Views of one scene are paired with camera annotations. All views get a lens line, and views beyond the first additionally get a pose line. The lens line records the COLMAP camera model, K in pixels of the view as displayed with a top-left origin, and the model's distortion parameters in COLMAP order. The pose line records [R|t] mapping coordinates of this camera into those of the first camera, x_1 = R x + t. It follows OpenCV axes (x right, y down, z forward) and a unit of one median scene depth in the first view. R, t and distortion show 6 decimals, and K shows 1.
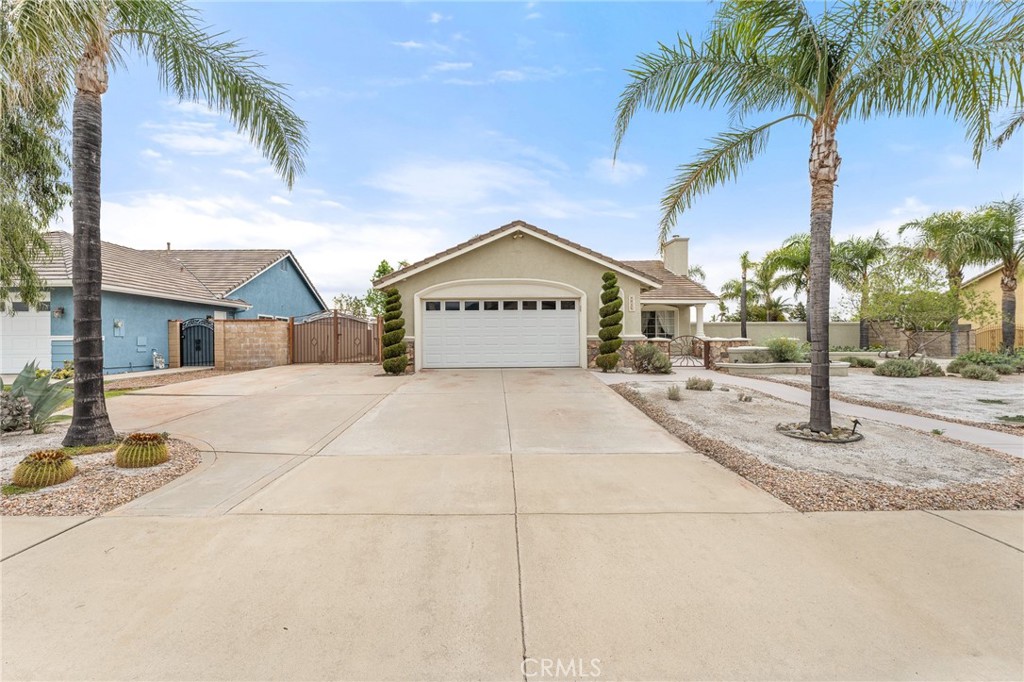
lens RADIAL K [[443.9, 0, 512.0], [0, 443.9, 341.0], [0, 0, 1]] dist [0.001065, 0.000097]
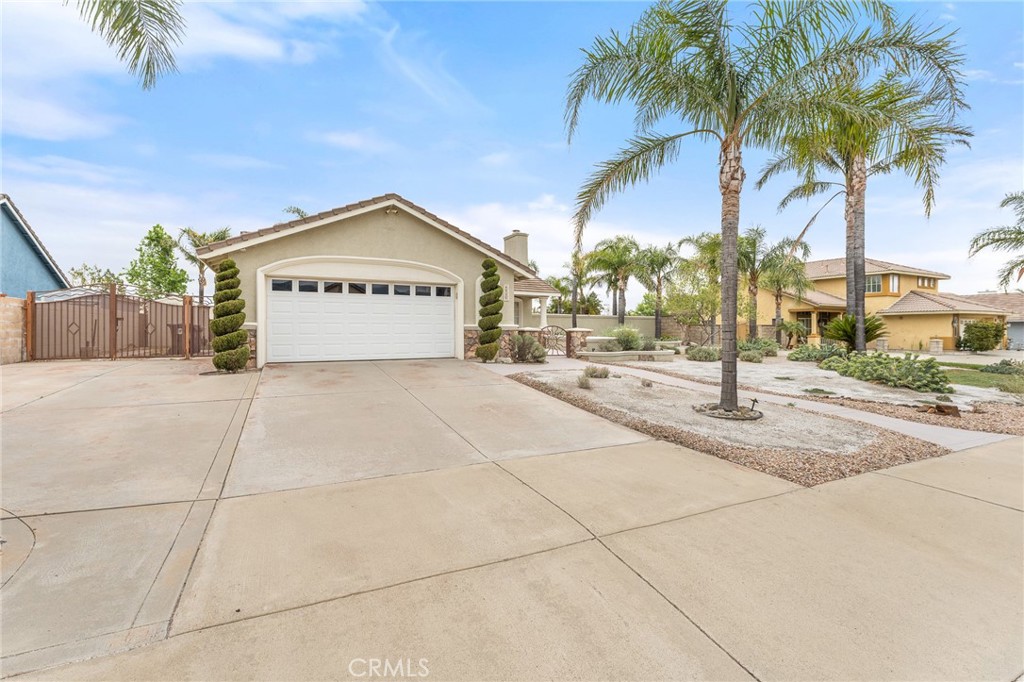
lens RADIAL K [[446.4, 0, 509.6], [0, 446.4, 330.8], [0, 0, 1]] dist [-0.000162, -0.000096]
pose [[0.909480, 0.007652, 0.415678, -0.143068], [-0.007327, 0.999970, -0.002378, 0.002670], [-0.415684, -0.000883, 0.909509, 0.092777]]
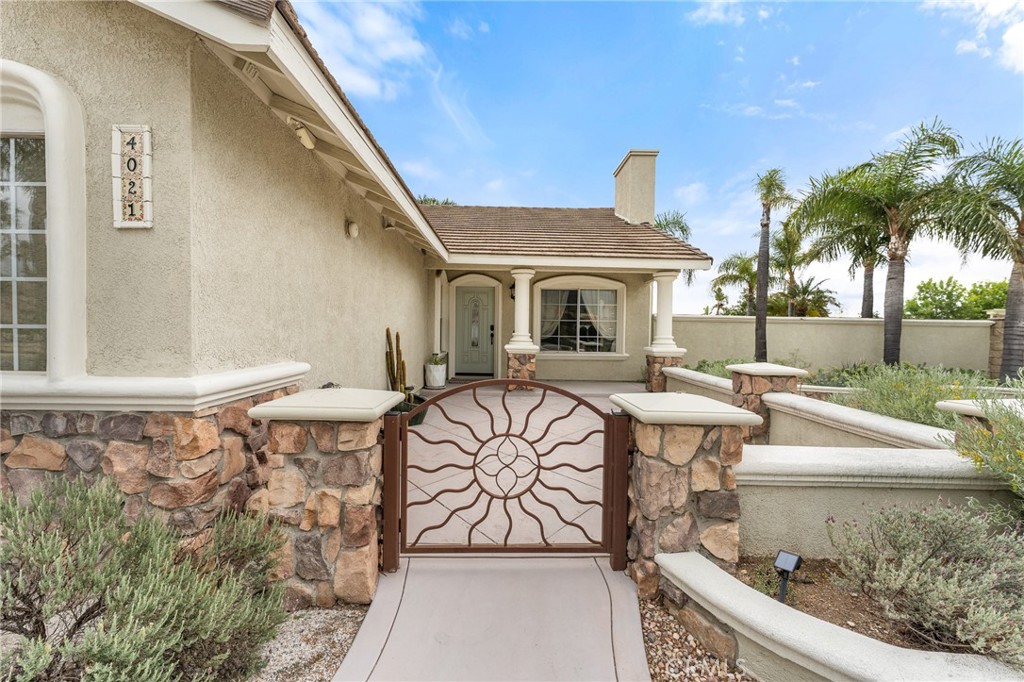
lens RADIAL K [[411.9, 0, 512.0], [0, 411.9, 341.0], [0, 0, 1]] dist [0.000020, 0.000149]
pose [[0.999500, 0.021980, -0.022737, 0.426606], [-0.021398, 0.999446, 0.025509, -0.034941], [0.023285, -0.025010, 0.999416, 0.890247]]
